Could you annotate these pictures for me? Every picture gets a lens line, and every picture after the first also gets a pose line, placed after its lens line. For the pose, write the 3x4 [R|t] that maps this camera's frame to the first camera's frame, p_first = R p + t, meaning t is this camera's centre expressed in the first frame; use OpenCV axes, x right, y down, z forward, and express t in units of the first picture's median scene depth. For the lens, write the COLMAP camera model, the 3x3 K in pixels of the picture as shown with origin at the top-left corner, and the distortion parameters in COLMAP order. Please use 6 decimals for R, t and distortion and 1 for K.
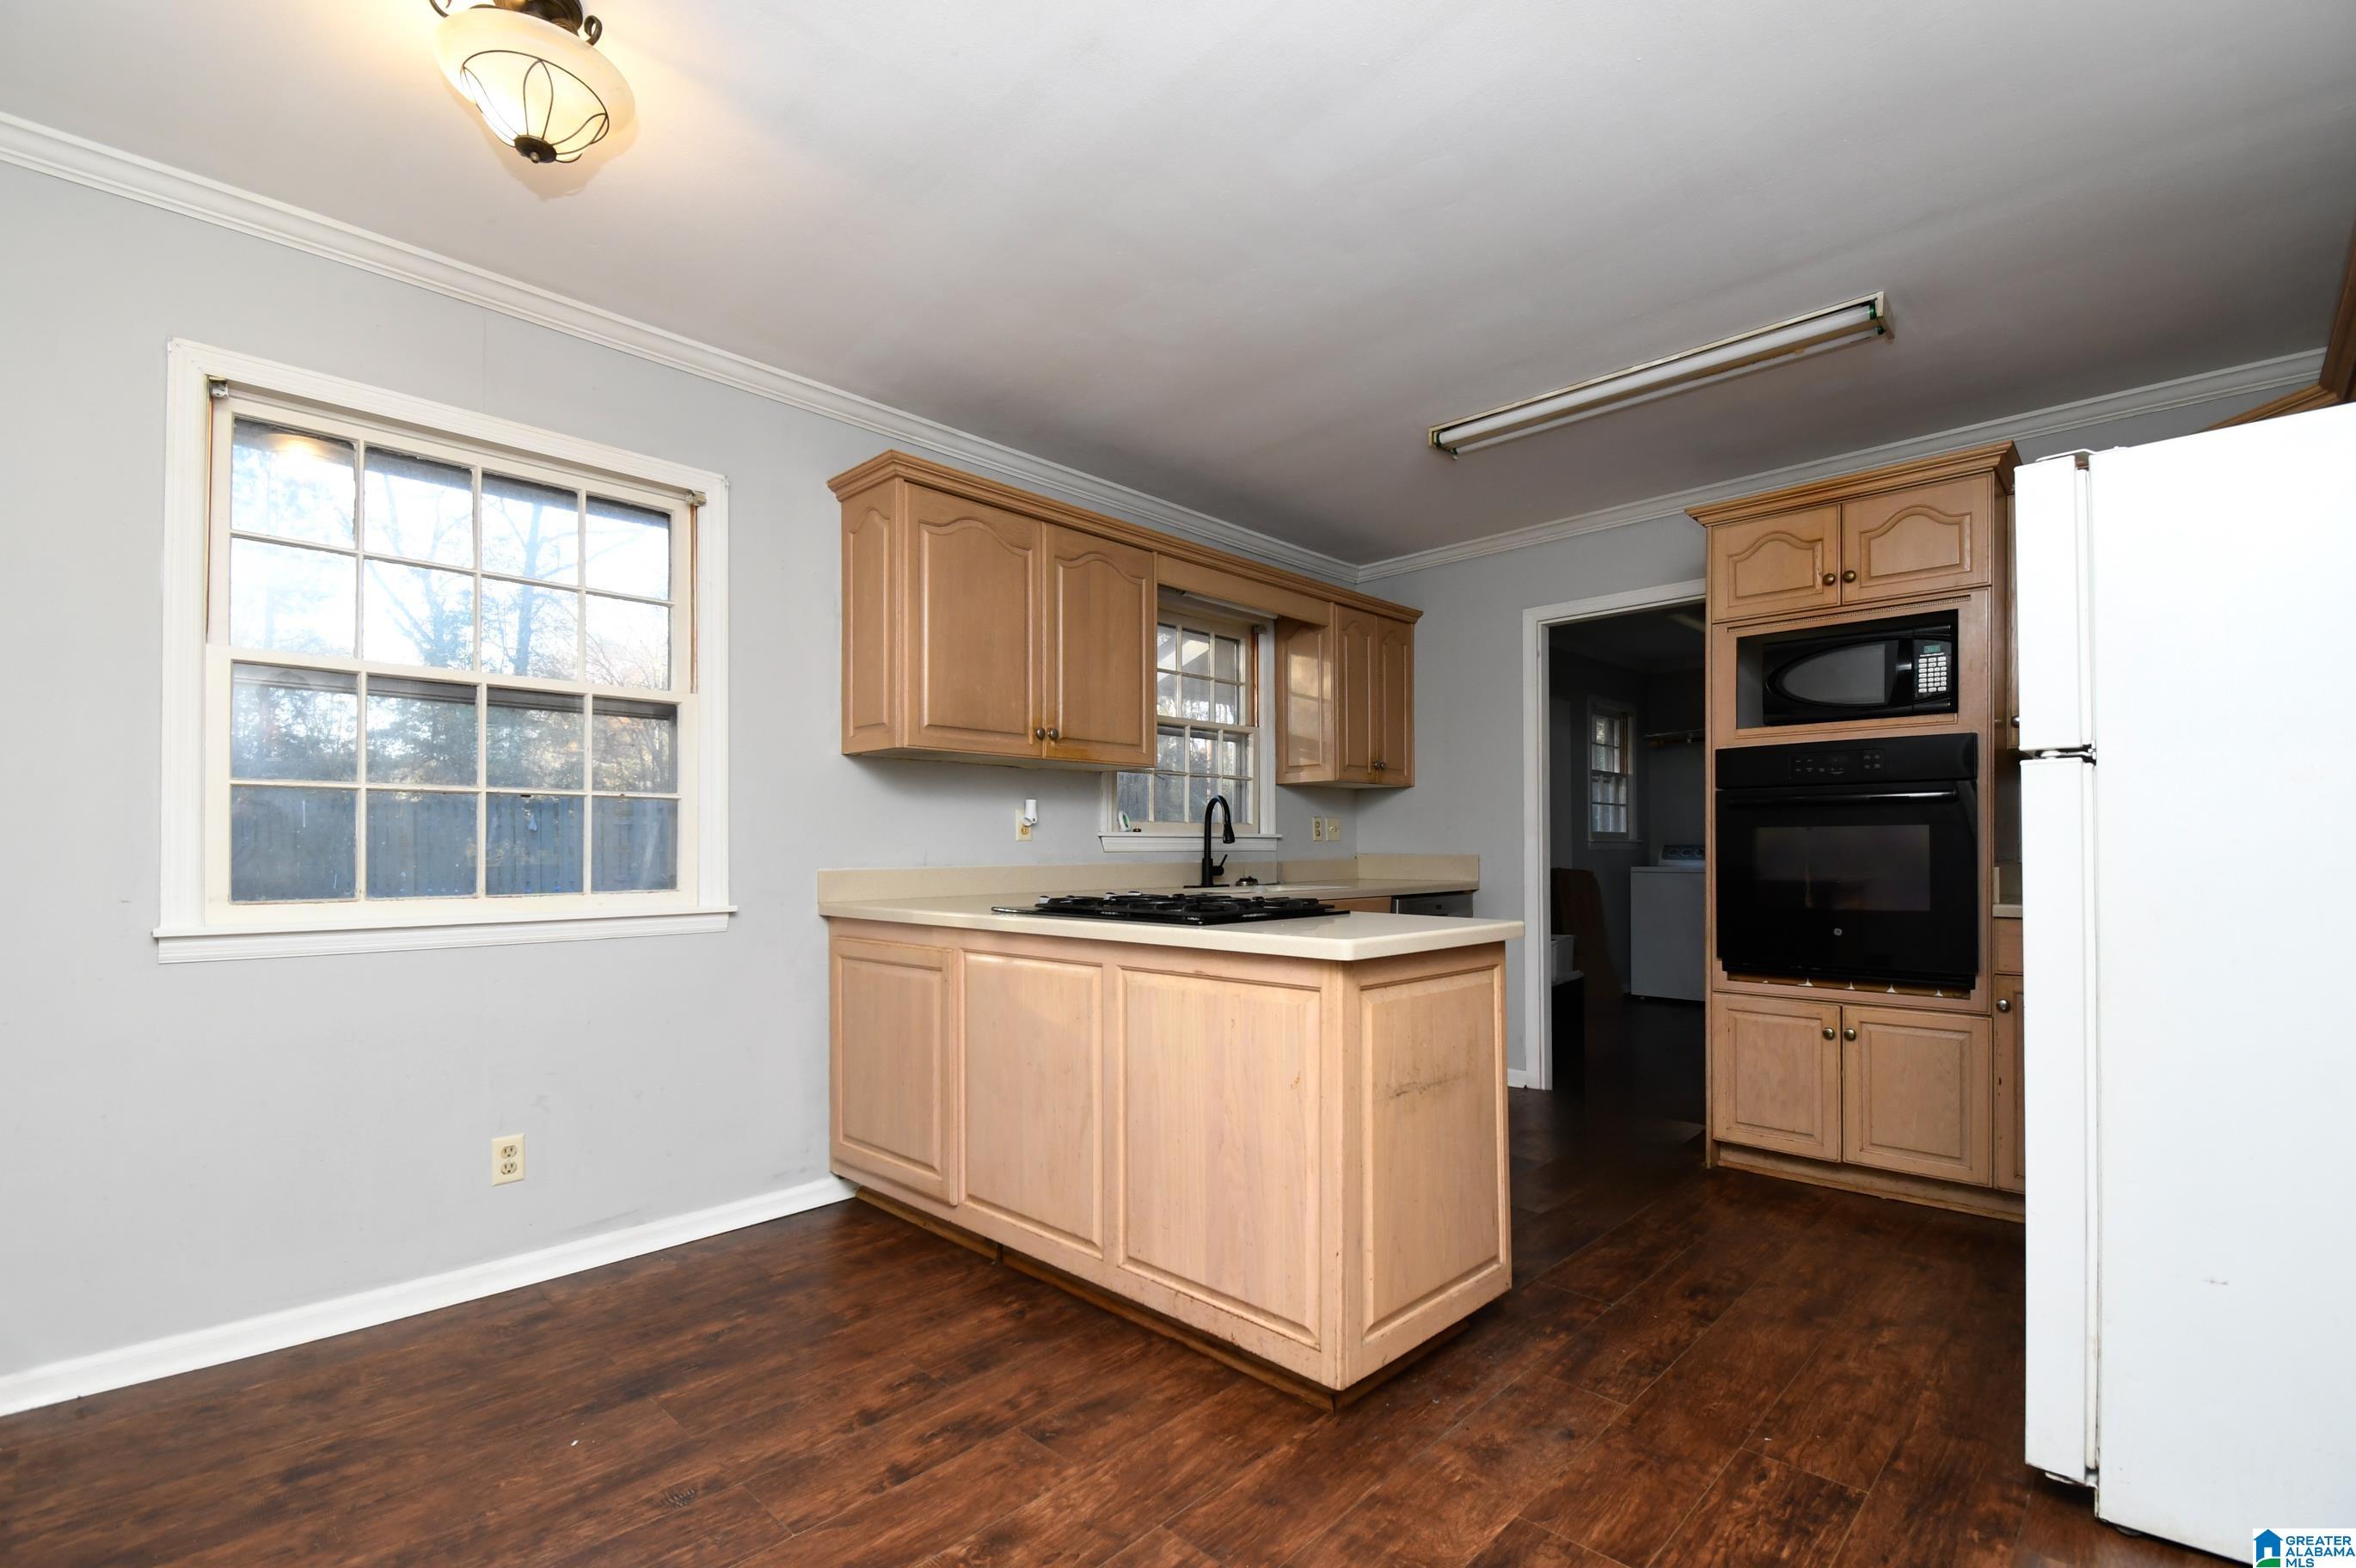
lens RADIAL K [[1079.9, 0, 1170.8], [0, 1079.9, 839.9], [0, 0, 1]] dist [0.001162, -0.016651]
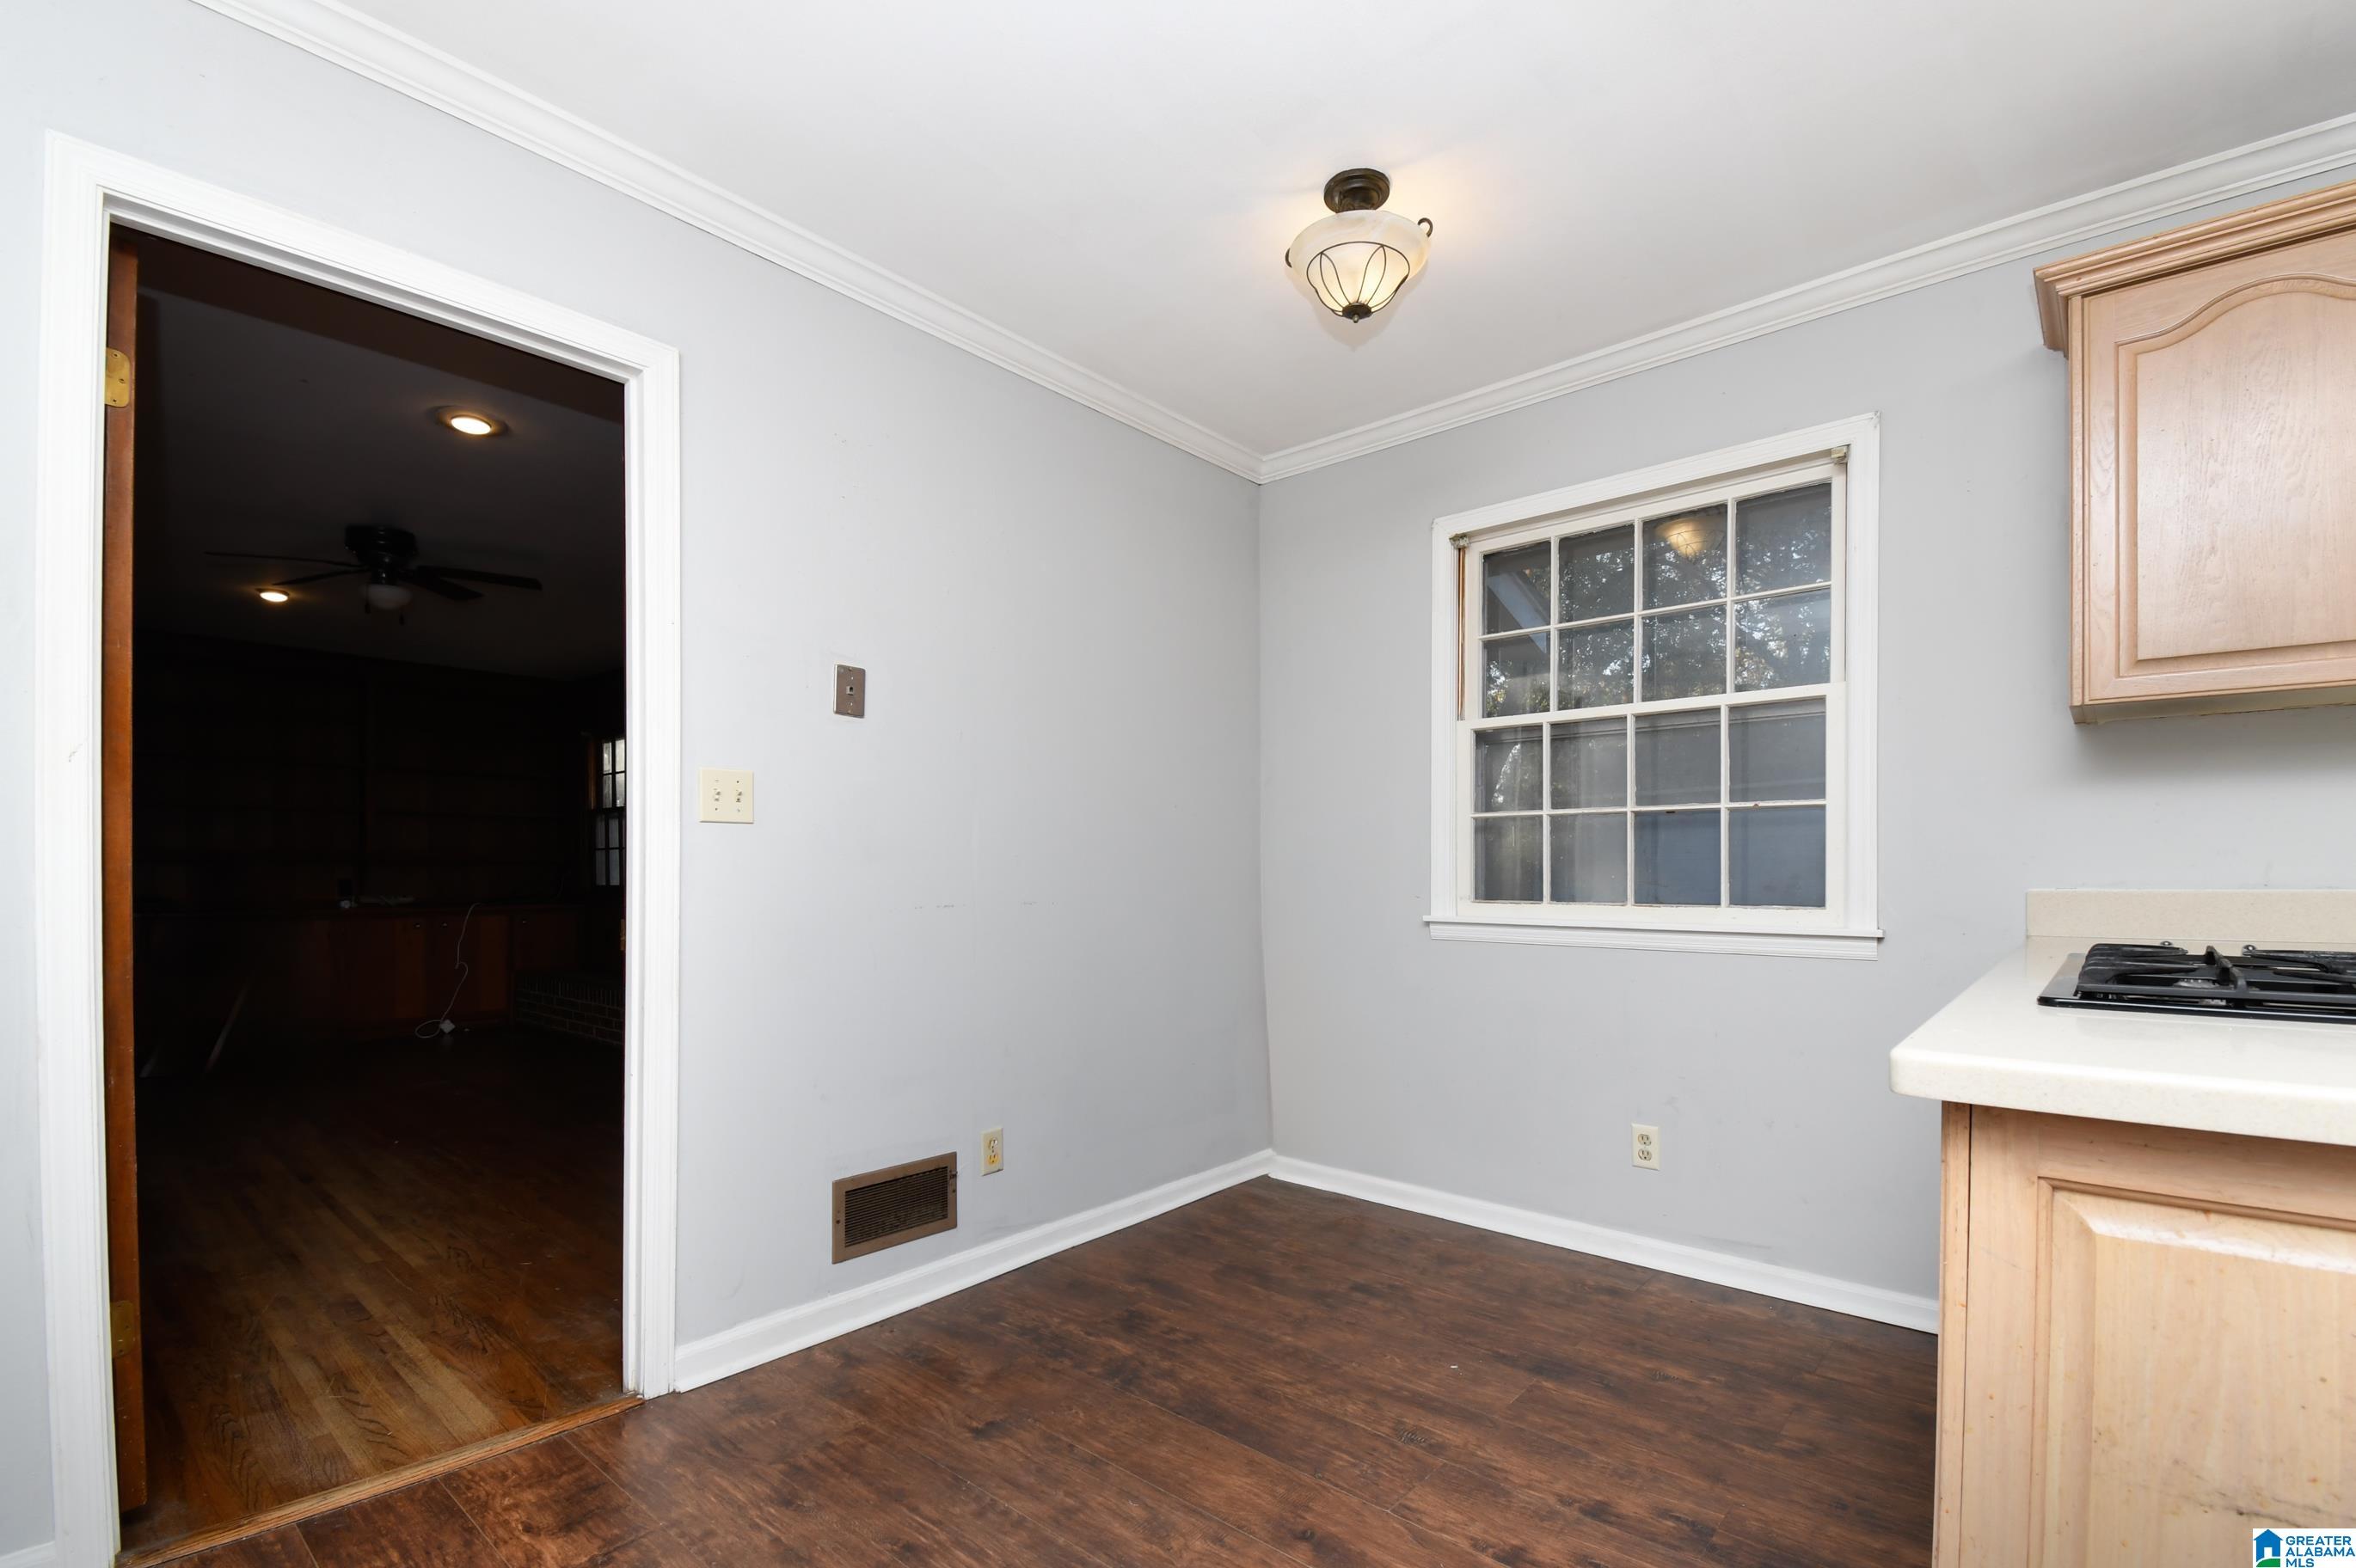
lens RADIAL K [[1042.1, 0, 1168.0], [0, 1042.1, 867.3], [0, 0, 1]] dist [0.001984, 0.000126]
pose [[0.026169, -0.001825, -0.999656, 0.496912], [0.010220, 0.999947, -0.001558, 0.011873], [0.999605, -0.010175, 0.026186, 0.569992]]
